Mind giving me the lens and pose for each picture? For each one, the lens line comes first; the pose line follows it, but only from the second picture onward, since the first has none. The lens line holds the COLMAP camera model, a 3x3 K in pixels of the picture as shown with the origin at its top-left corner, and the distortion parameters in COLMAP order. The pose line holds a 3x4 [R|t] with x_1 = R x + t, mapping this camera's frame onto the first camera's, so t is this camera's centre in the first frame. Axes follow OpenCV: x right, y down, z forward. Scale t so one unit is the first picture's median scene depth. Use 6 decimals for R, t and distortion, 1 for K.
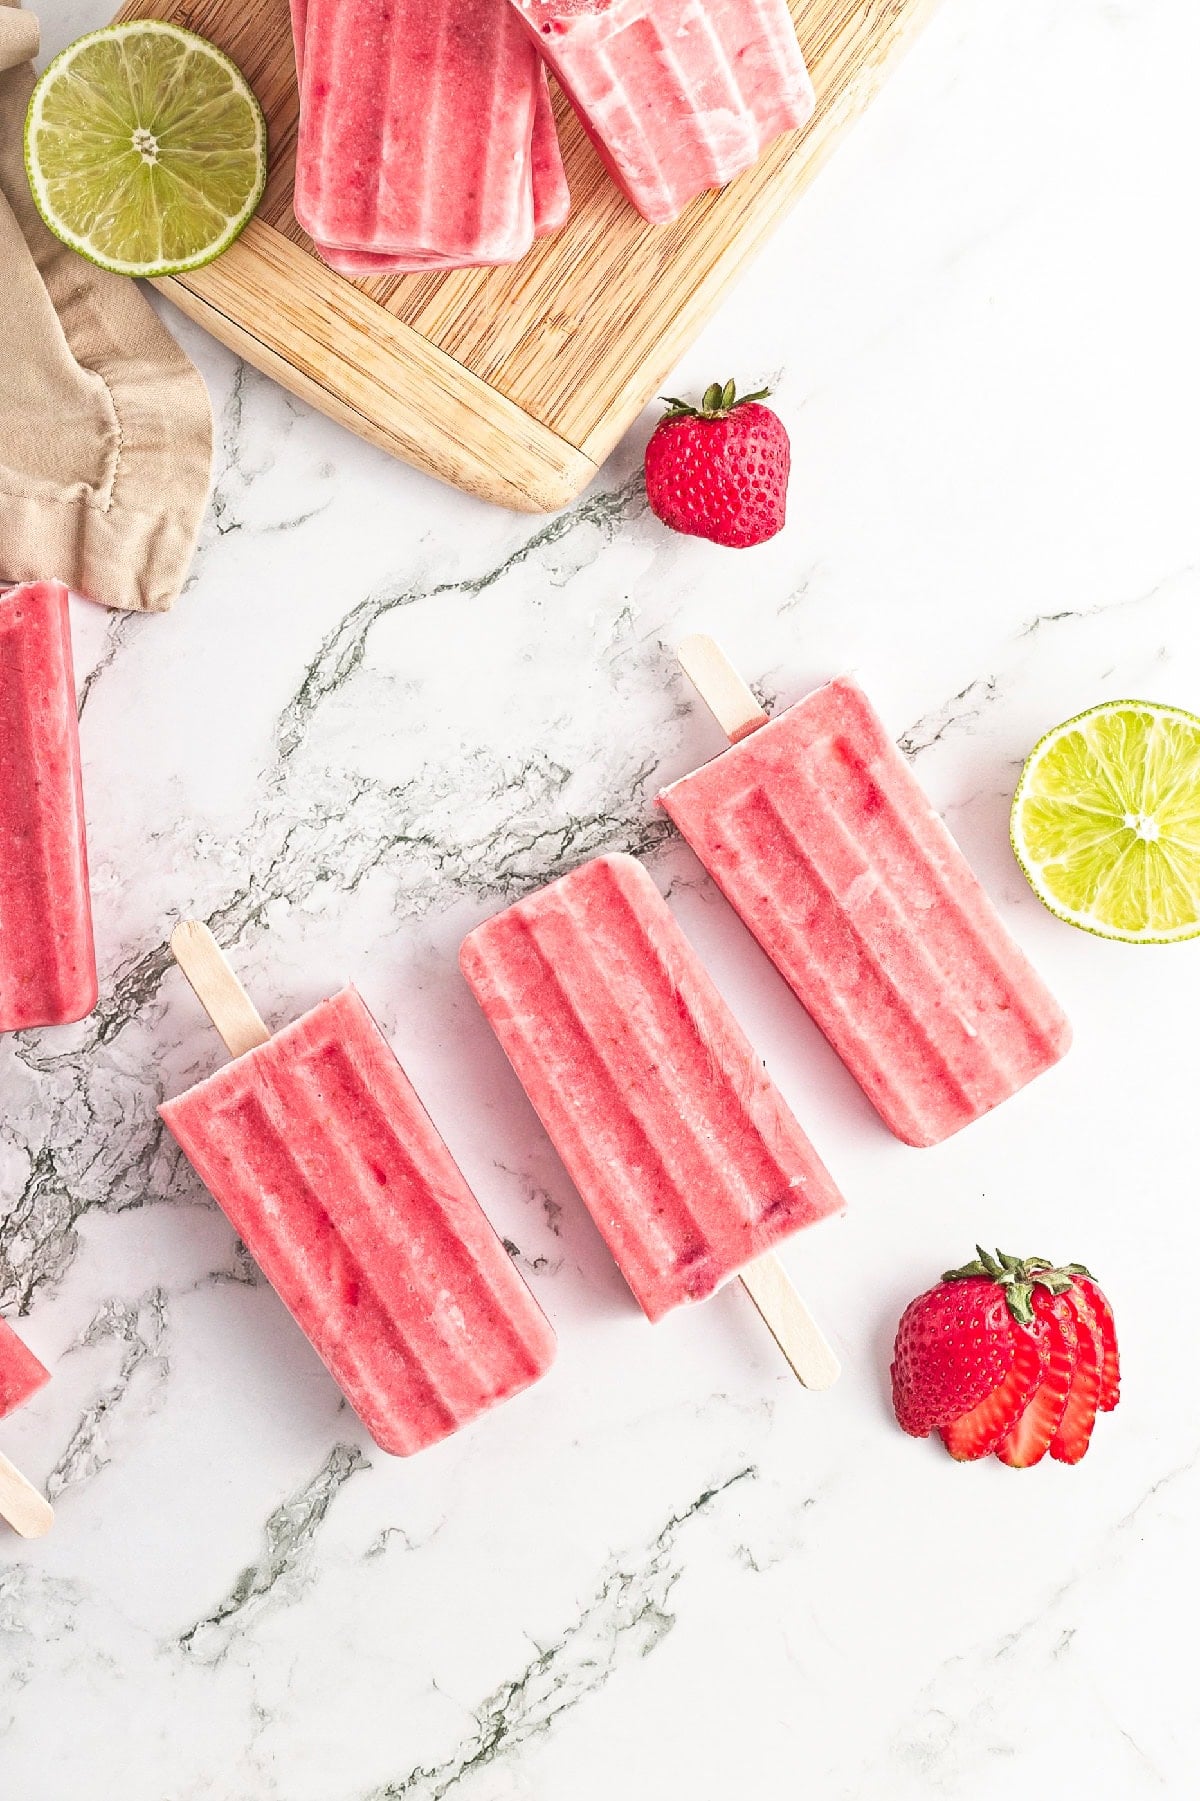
lens RADIAL K [[4824.4, 0, 628.6], [0, 4824.4, 983.1], [0, 0, 1]] dist [-0.040134, 0.000000]
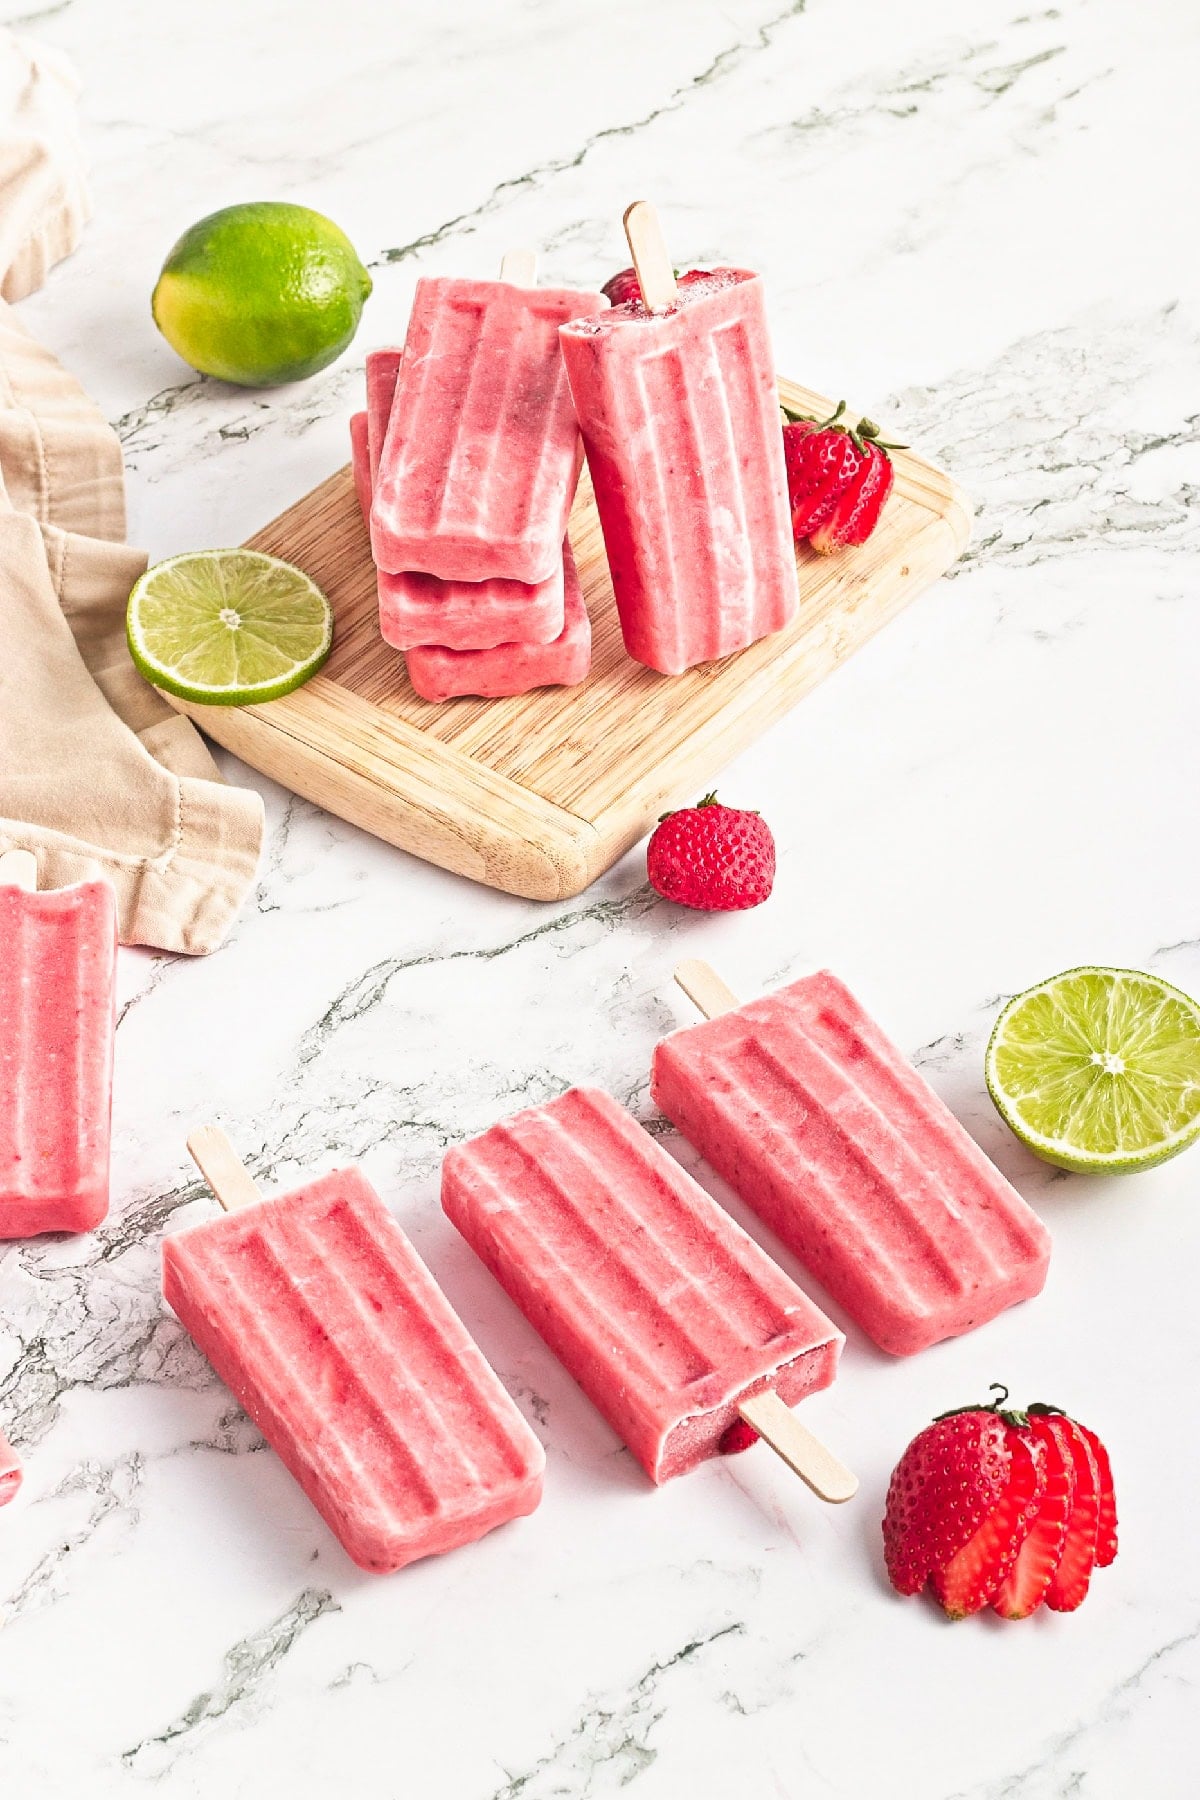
lens RADIAL K [[4327.6, 0, 603.7], [0, 4327.6, 918.6], [0, 0, 1]] dist [-0.044728, 0.000000]
pose [[0.998102, 0.056545, 0.024412, -0.030215], [-0.022159, 0.699511, -0.714278, 0.618449], [-0.057465, 0.712381, 0.699436, 0.301245]]
